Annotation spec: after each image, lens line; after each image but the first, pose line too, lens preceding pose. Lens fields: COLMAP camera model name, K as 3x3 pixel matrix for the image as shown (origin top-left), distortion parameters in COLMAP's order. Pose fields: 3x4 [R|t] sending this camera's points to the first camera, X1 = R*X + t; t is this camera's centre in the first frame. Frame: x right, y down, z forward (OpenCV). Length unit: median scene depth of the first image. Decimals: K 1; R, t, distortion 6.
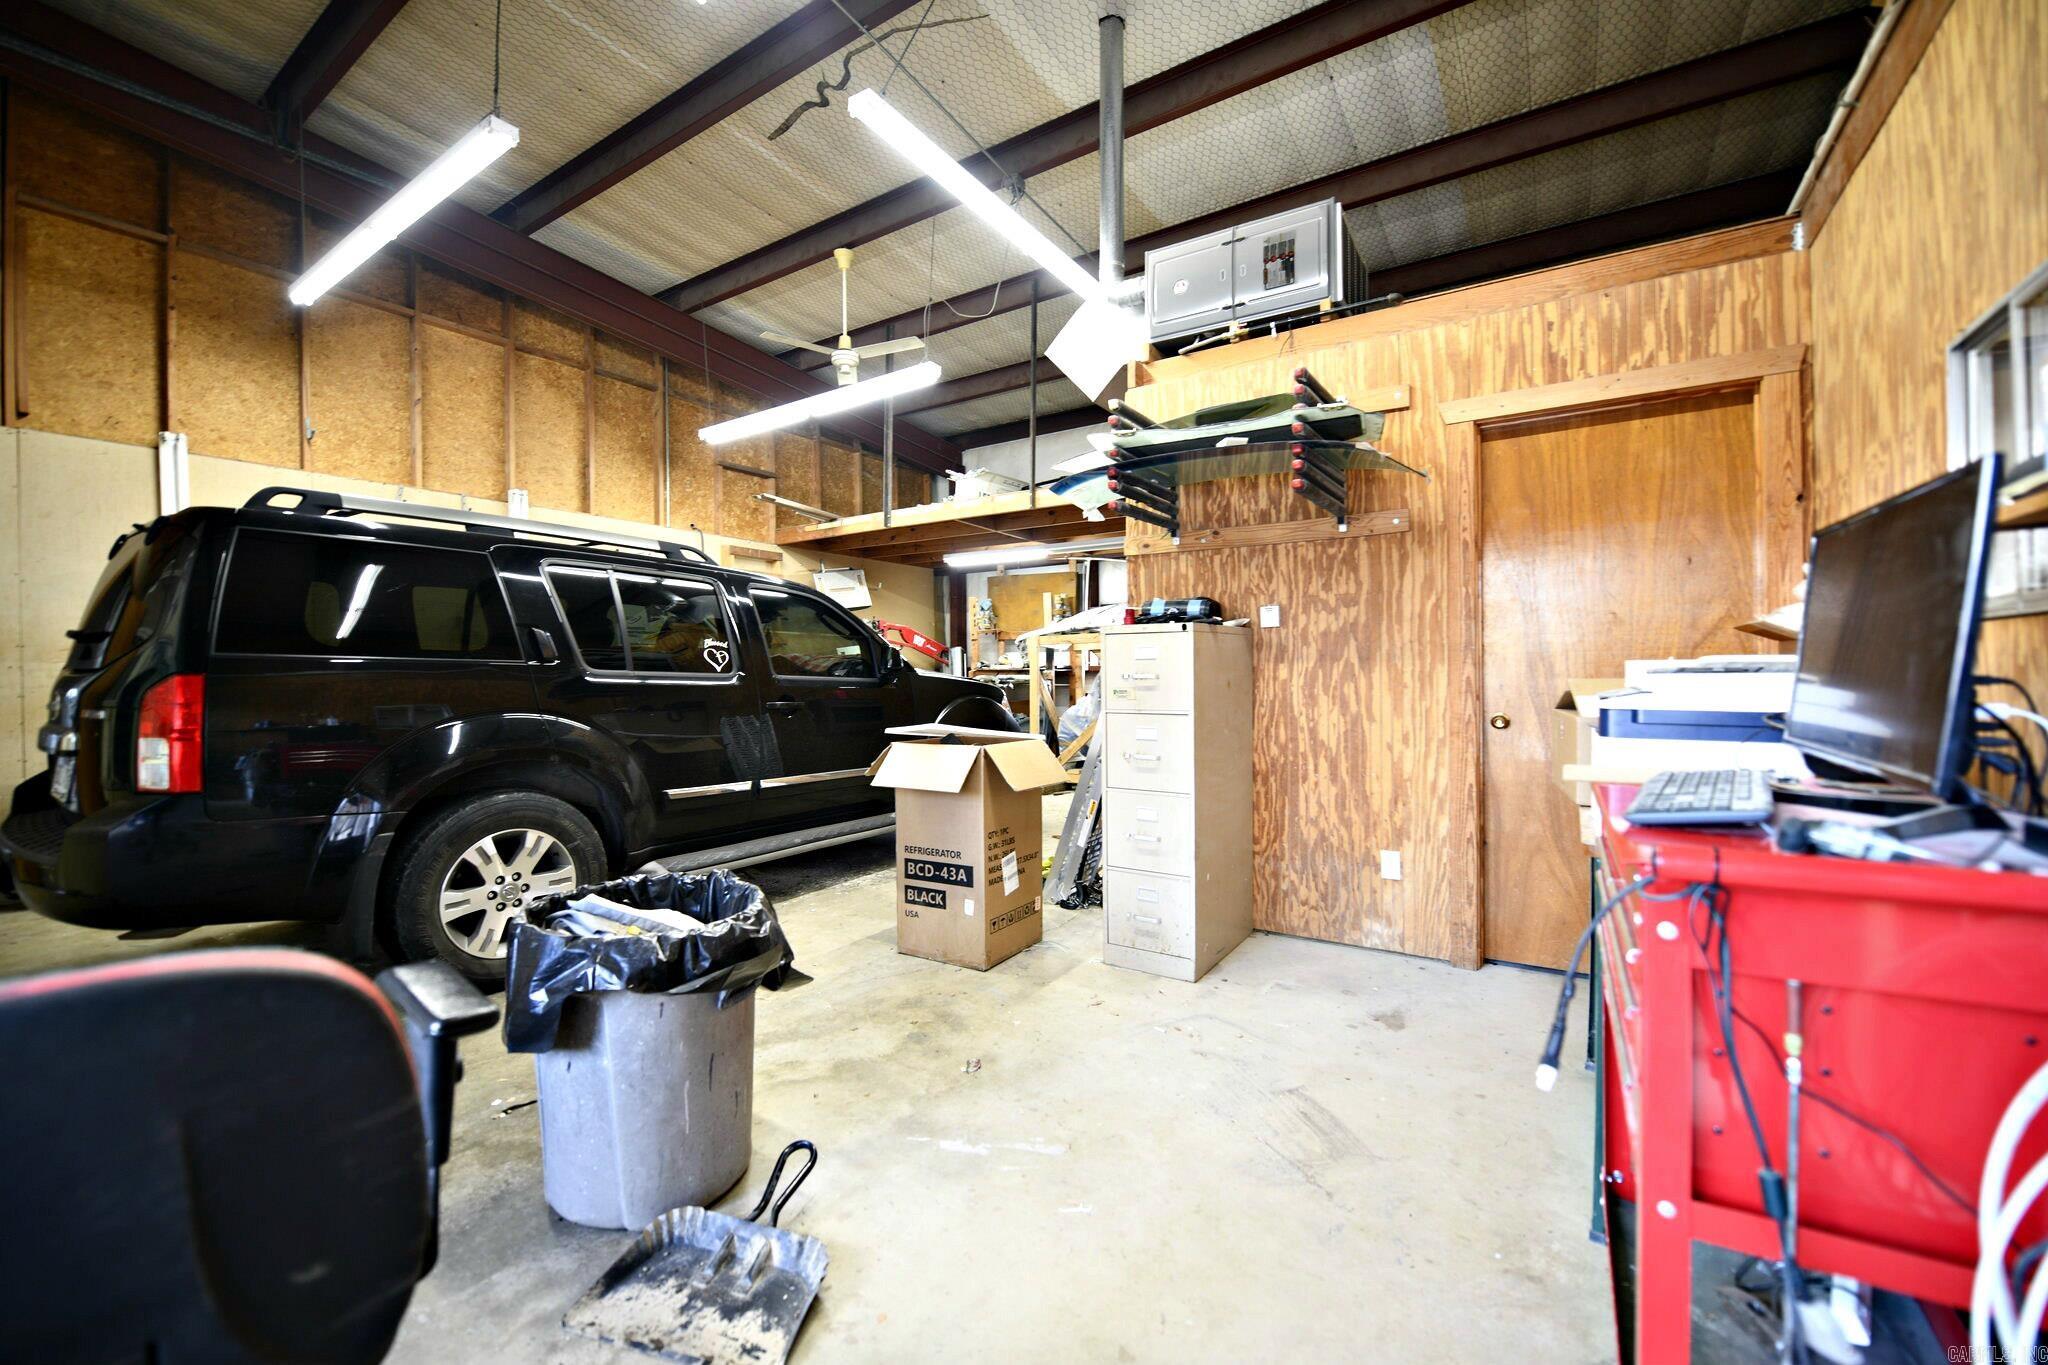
lens RADIAL K [[815.6, 0, 1022.3], [0, 815.6, 681.4], [0, 0, 1]] dist [-0.000101, -0.000004]
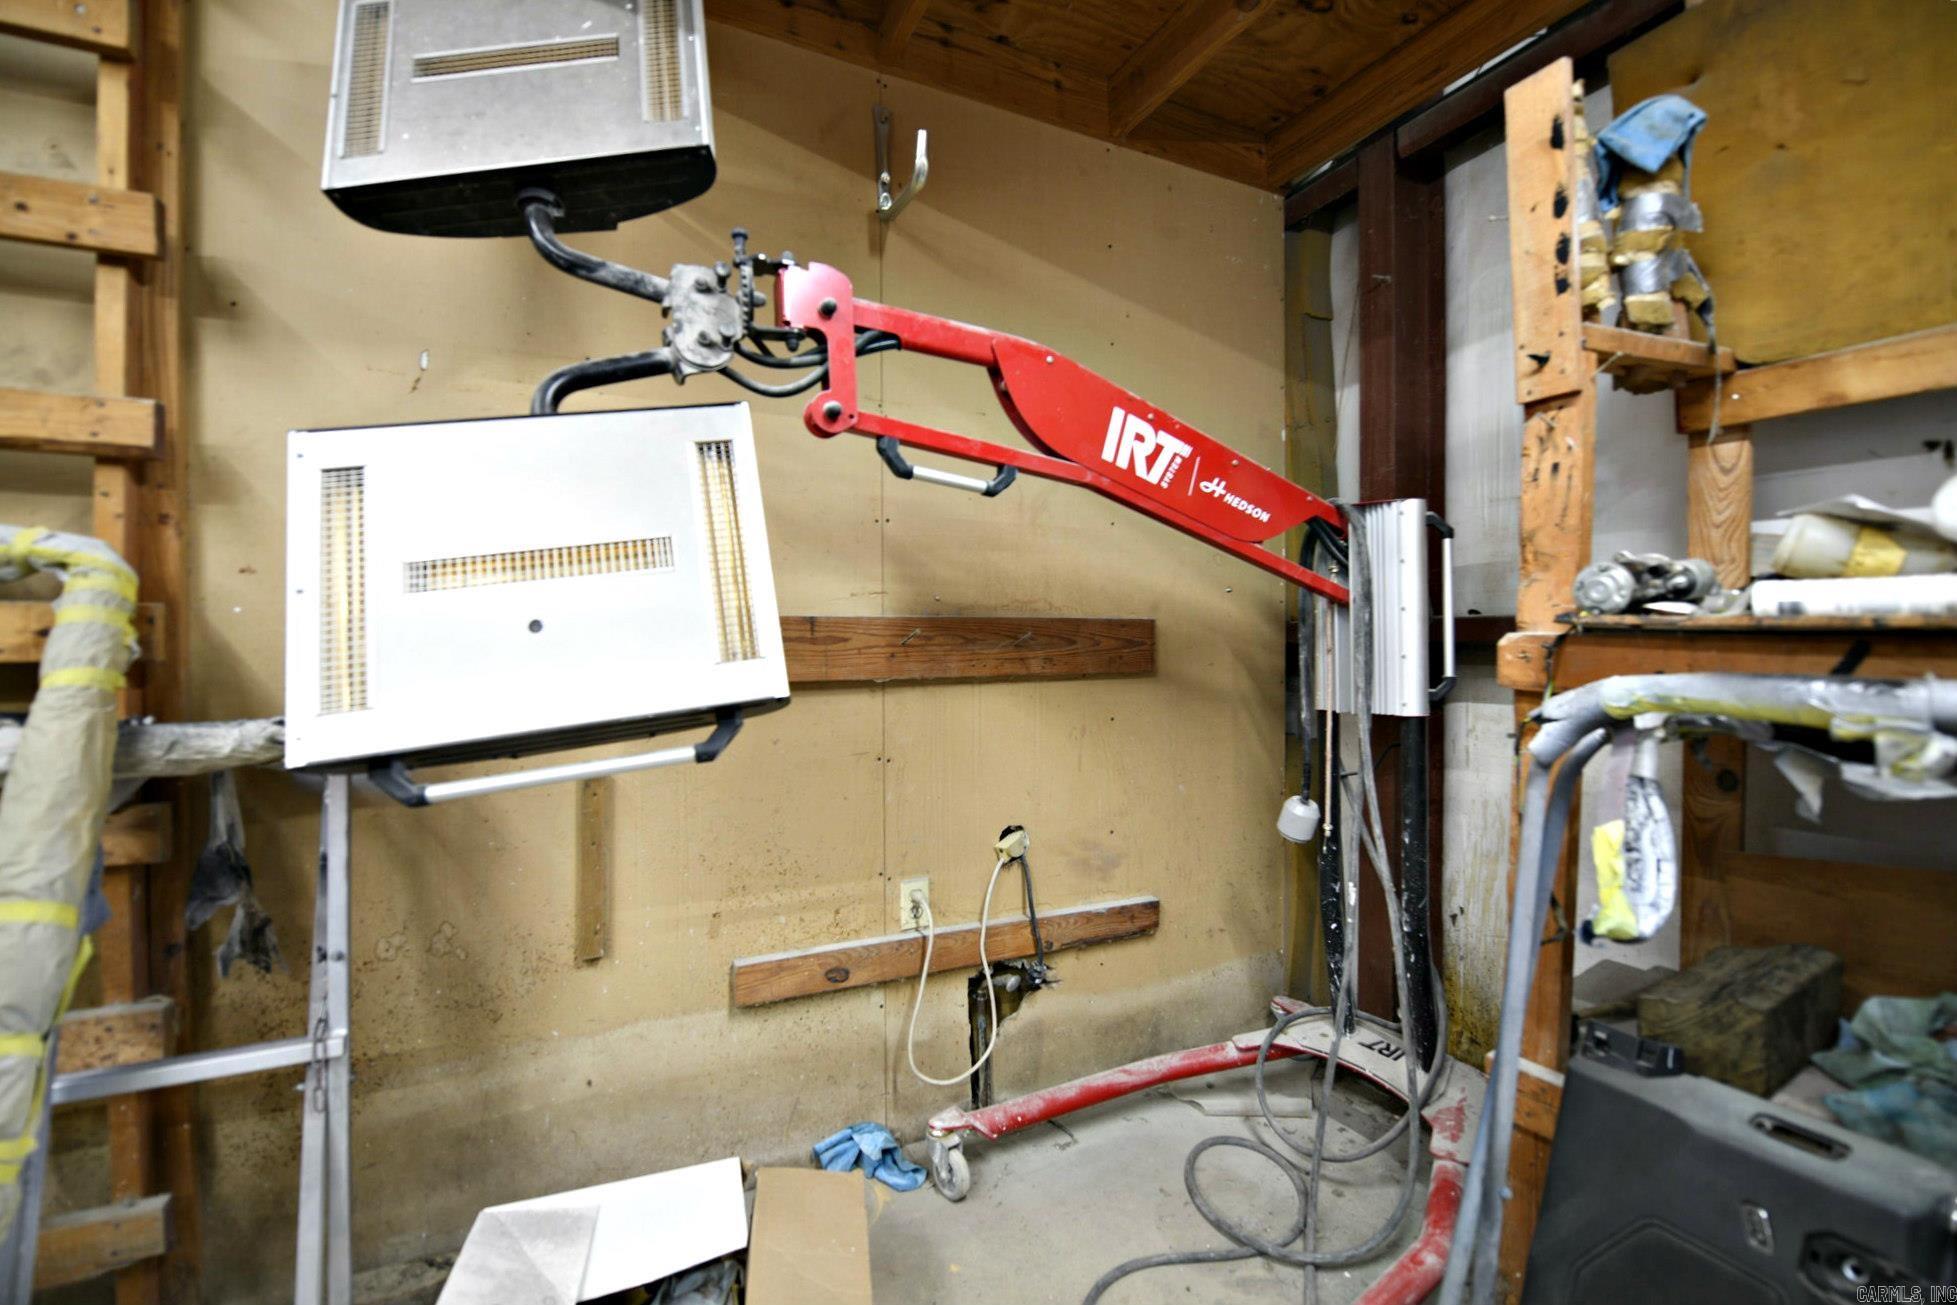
lens RADIAL K [[779.4, 0, 977.2], [0, 779.4, 649.0], [0, 0, 1]] dist [-0.000101, -0.000004]
pose [[0.847057, -0.001132, -0.531501, -0.065727], [0.002316, 0.999996, 0.001561, -0.008219], [0.531498, -0.002553, 0.847056, 0.783902]]
